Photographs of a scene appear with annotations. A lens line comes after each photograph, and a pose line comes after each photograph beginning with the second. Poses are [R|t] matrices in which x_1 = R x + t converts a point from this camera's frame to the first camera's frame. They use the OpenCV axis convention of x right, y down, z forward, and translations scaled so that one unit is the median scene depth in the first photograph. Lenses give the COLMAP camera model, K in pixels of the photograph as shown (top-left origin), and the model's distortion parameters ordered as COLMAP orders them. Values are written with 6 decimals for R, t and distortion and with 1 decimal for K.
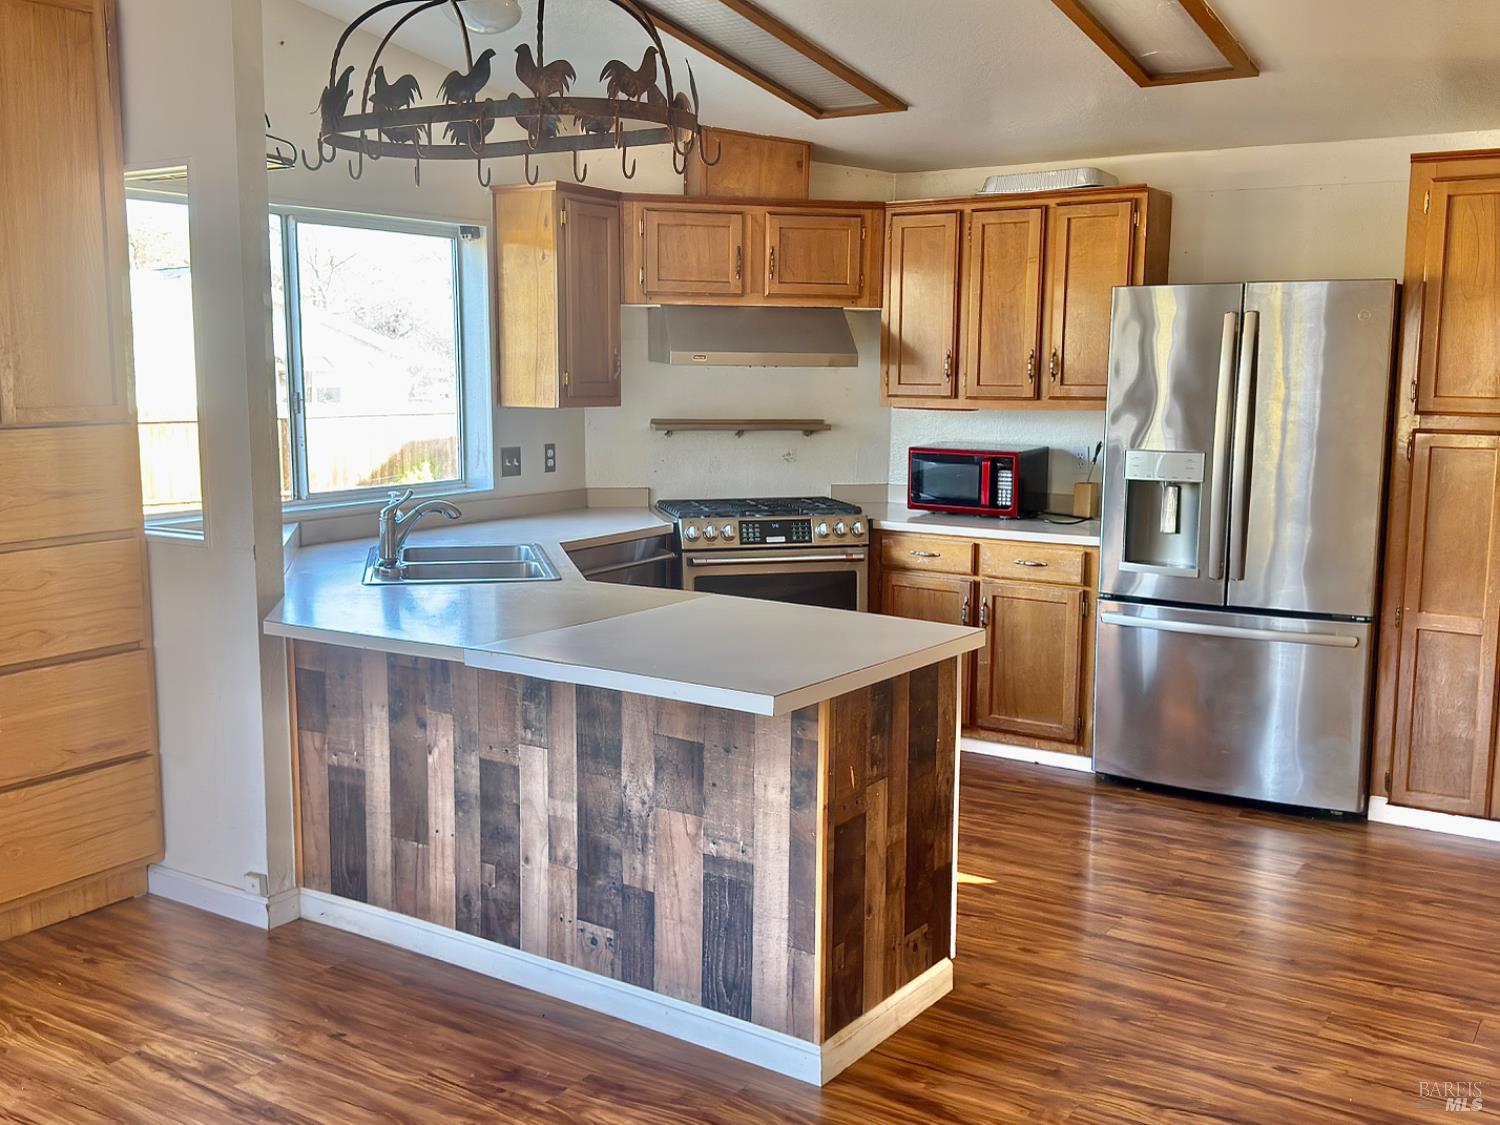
lens RADIAL K [[1487.4, 0, 750.0], [0, 1487.4, 562.5], [0, 0, 1]] dist [0.205274, -0.424136]
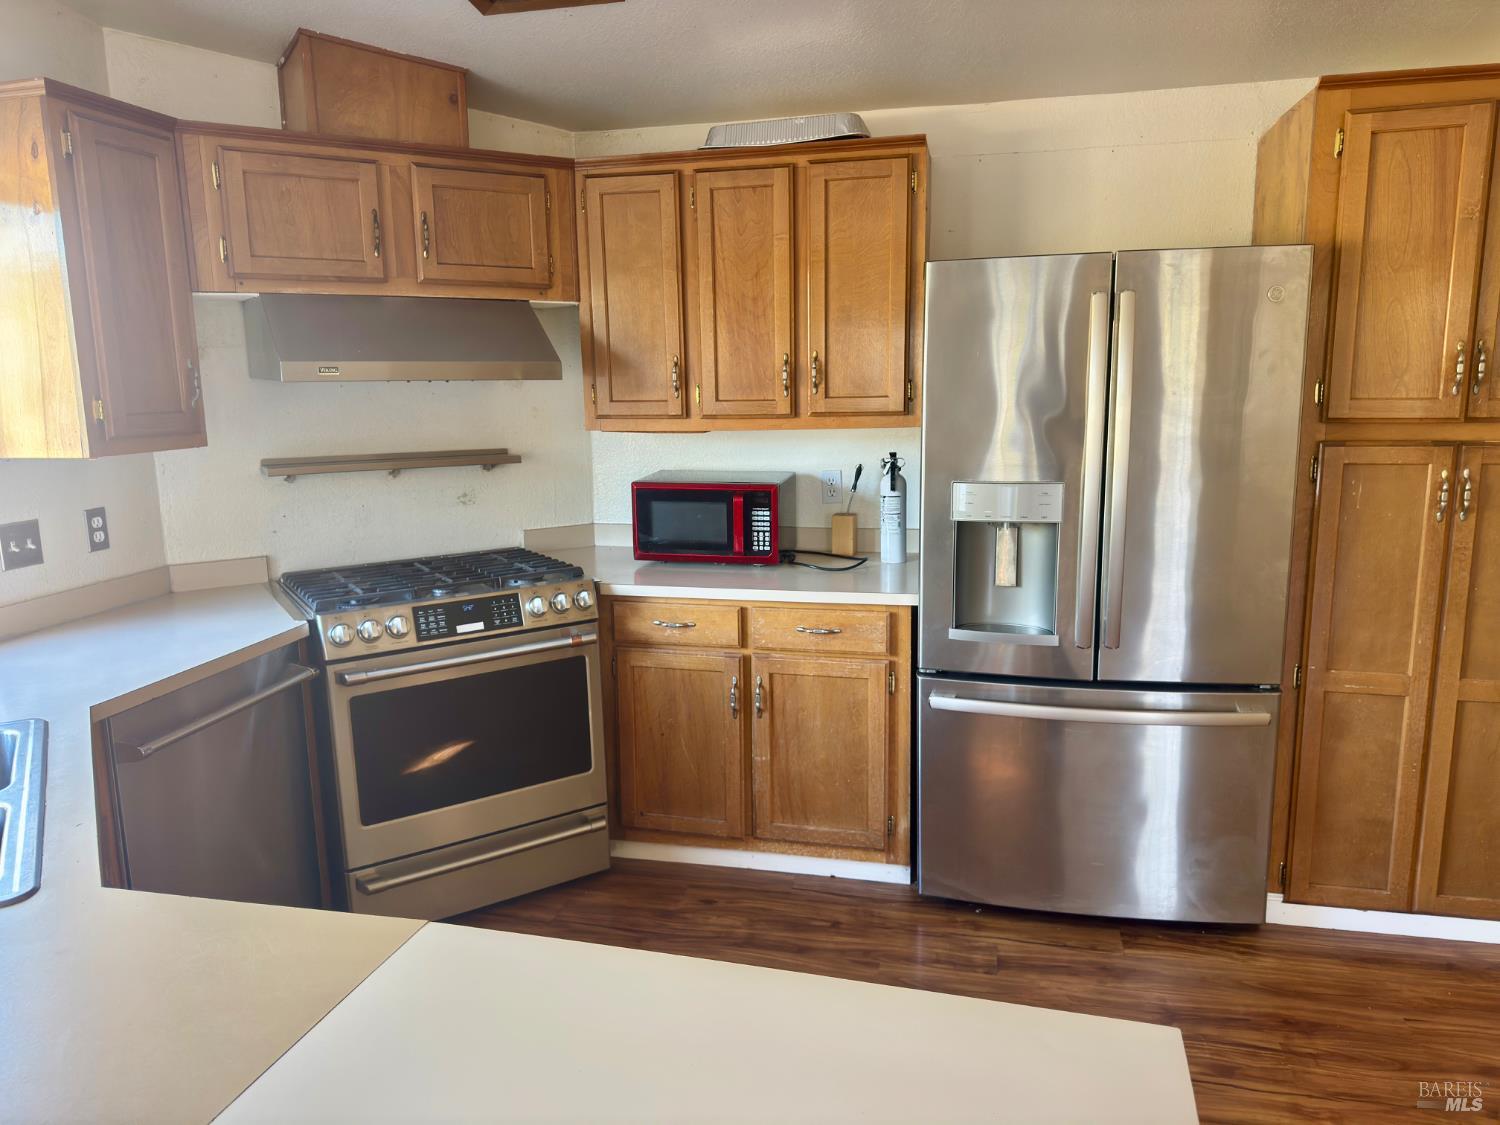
lens RADIAL K [[1054.5, 0, 750.0], [0, 1054.5, 562.5], [0, 0, 1]] dist [0.120590, -0.208395]
pose [[0.942038, -0.082342, 0.325244, -0.020281], [0.070095, 0.996325, 0.049217, -0.065971], [-0.328102, -0.023566, 0.944348, 0.518341]]
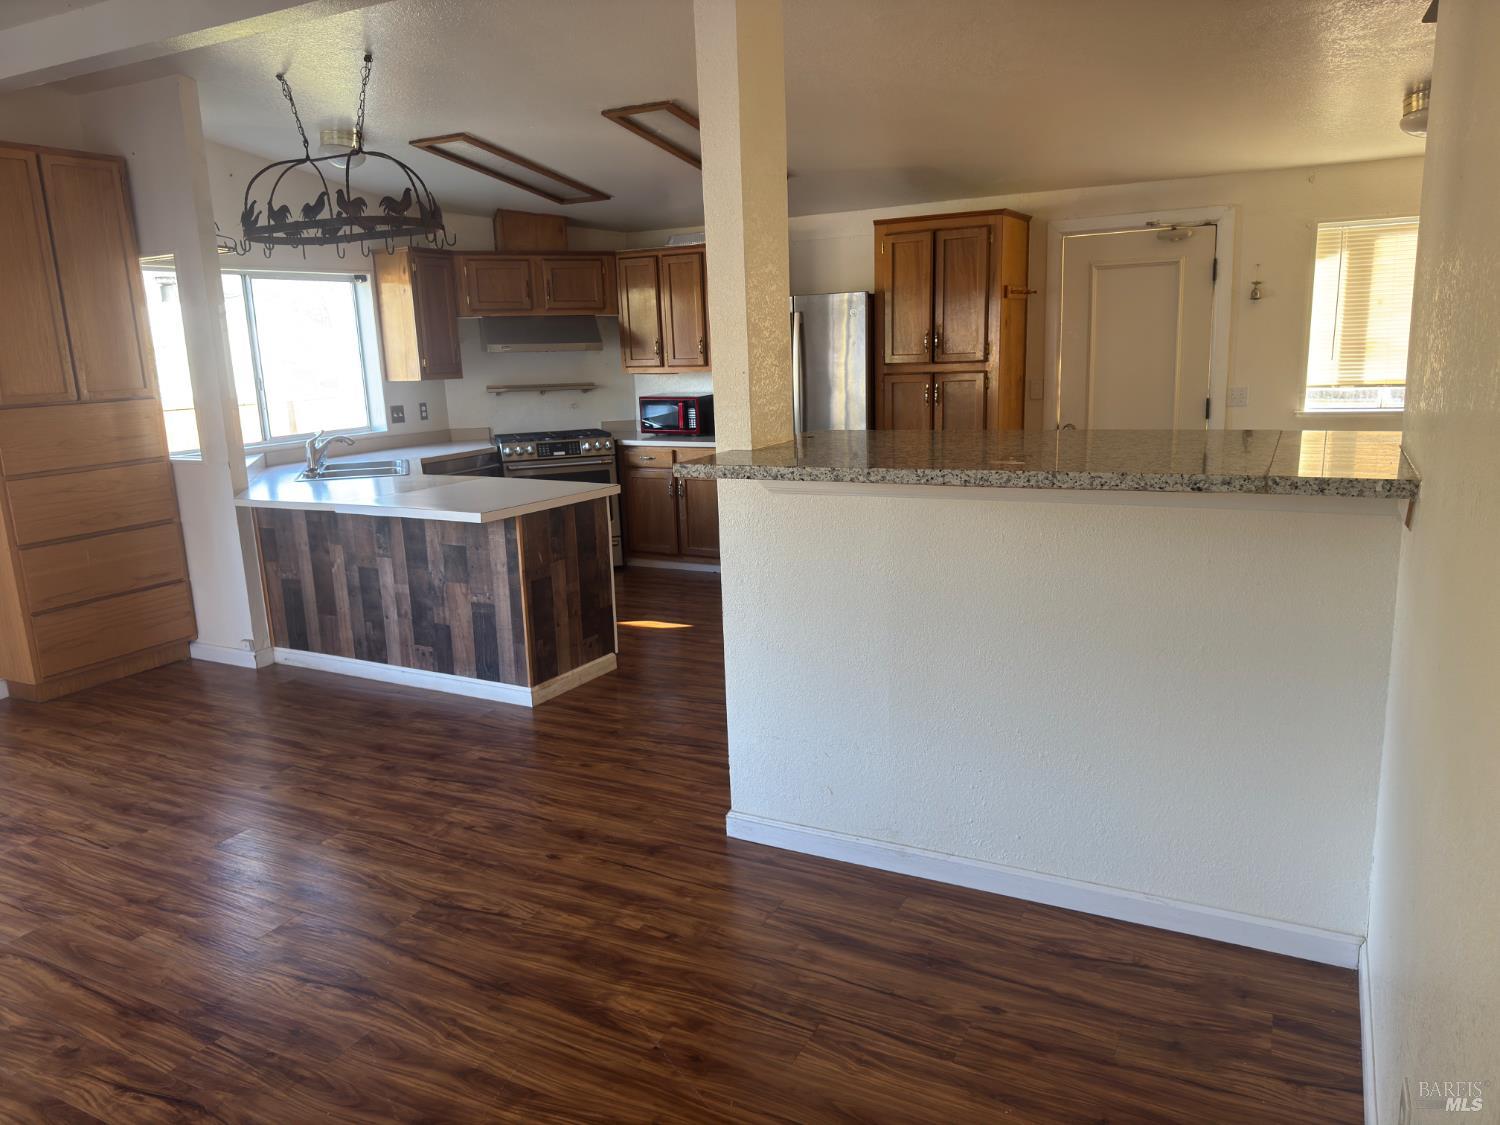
lens RADIAL K [[1054.5, 0, 750.0], [0, 1054.5, 562.5], [0, 0, 1]] dist [0.120590, -0.208395]
pose [[0.995027, -0.057589, 0.081274, 0.139398], [0.052034, 0.996267, 0.068882, 0.040031], [-0.084937, -0.064311, 0.994309, -0.261812]]
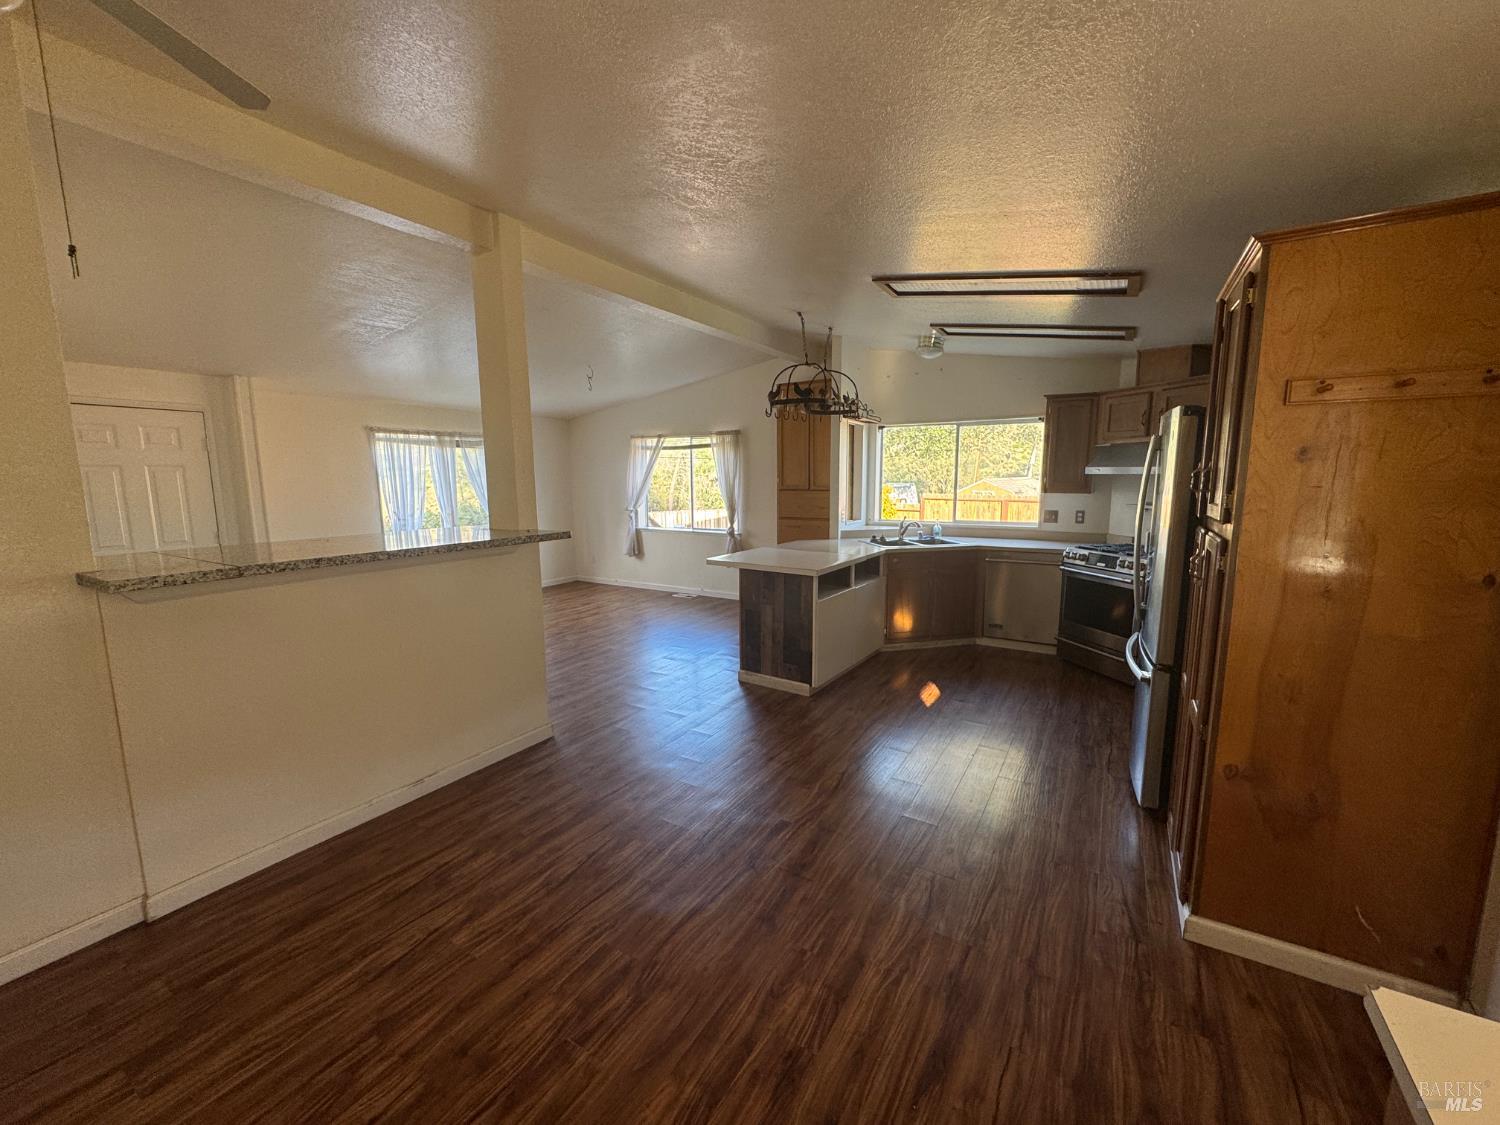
lens RADIAL K [[602.9, 0, 754.4], [0, 602.9, 576.9], [0, 0, 1]] dist [-0.006376, 0.000063]
pose [[0.018393, 0.173947, -0.984583, 0.844812], [-0.127531, 0.977114, 0.170245, -0.082865], [0.991664, 0.122434, 0.040156, 0.559758]]
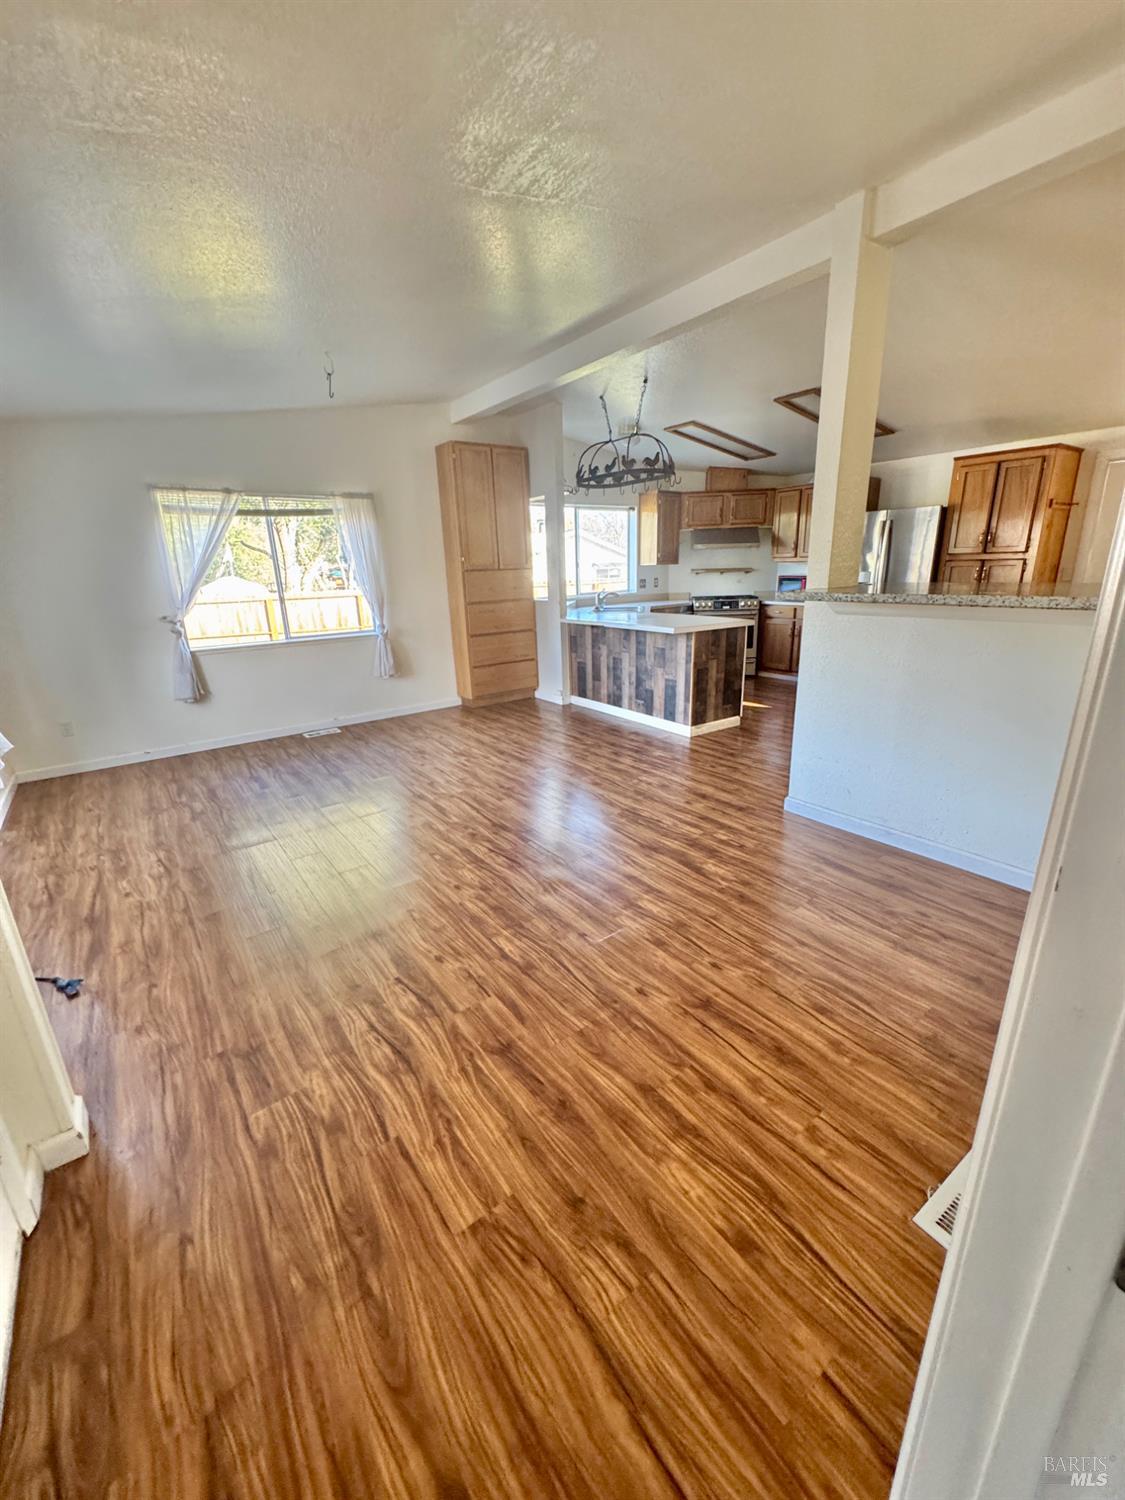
lens RADIAL K [[602.9, 0, 562.5], [0, 602.9, 750.0], [0, 0, 1]] dist [-0.006376, 0.000063]
pose [[0.934512, 0.072573, -0.348454, 0.165284], [-0.014459, 0.985925, 0.166564, 0.076308], [0.355638, -0.150618, 0.922408, -0.312283]]
